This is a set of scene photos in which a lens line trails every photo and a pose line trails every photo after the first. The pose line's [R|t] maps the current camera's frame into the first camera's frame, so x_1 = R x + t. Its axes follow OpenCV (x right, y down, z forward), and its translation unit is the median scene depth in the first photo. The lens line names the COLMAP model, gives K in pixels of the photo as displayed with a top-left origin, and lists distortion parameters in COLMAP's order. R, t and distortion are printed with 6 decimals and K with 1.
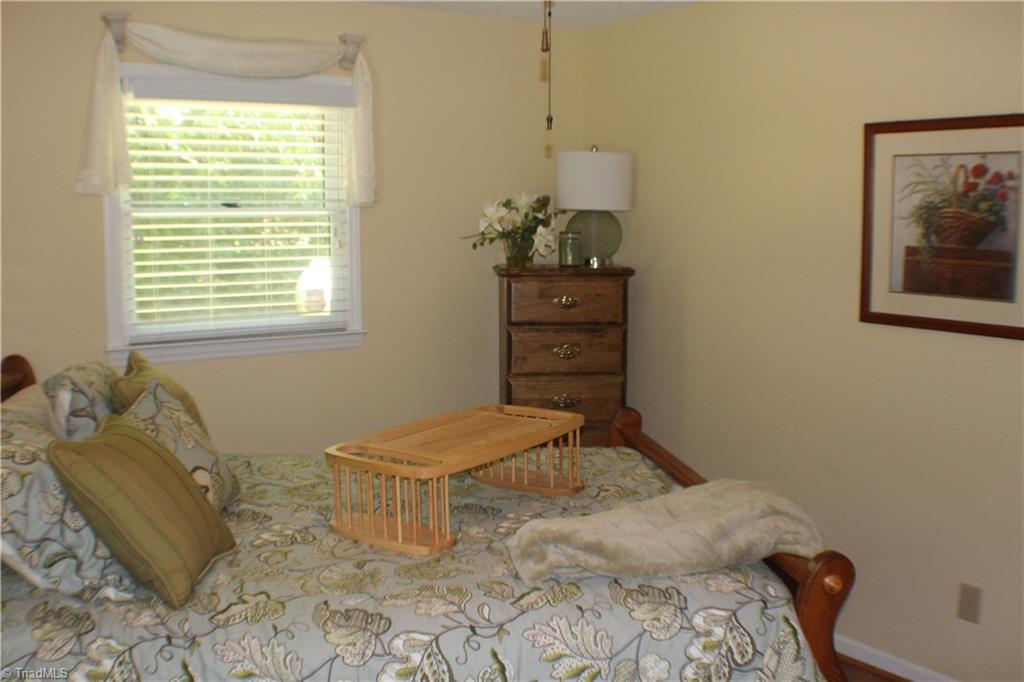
lens RADIAL K [[1000.0, 0, 498.4], [0, 1000.0, 343.0], [0, 0, 1]] dist [-0.166649, 0.029202]
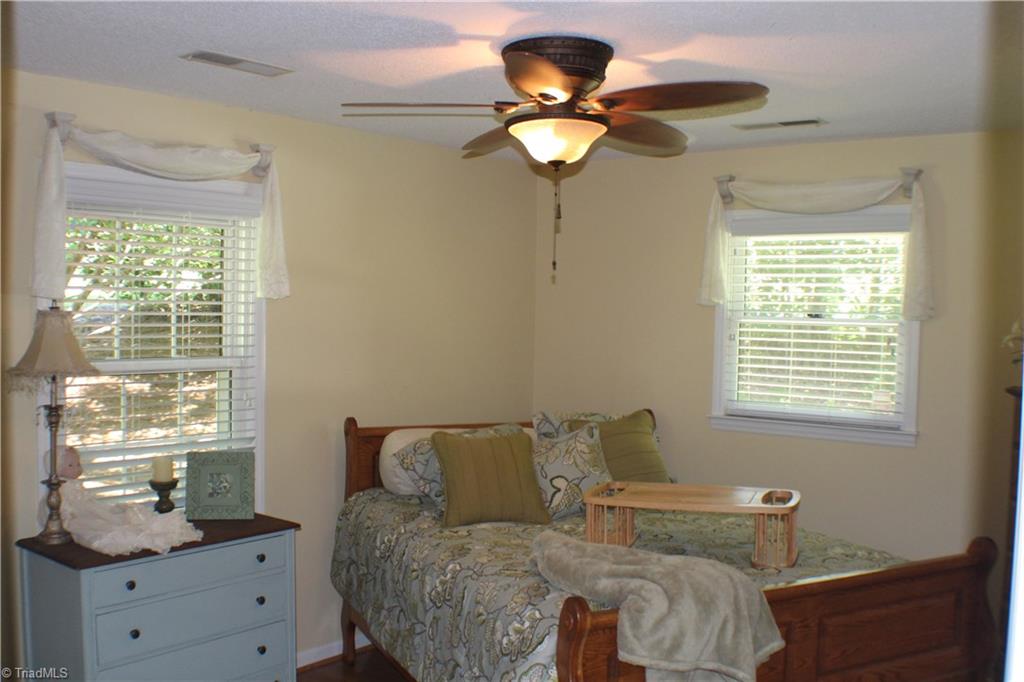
lens RADIAL K [[1000.0, 0, 498.4], [0, 1000.0, 343.0], [0, 0, 1]] dist [-0.166649, 0.029202]
pose [[0.289309, 0.041529, -0.956334, 0.801820], [-0.140470, 0.990085, 0.000500, -0.049887], [0.946873, 0.134192, 0.292274, 0.260538]]
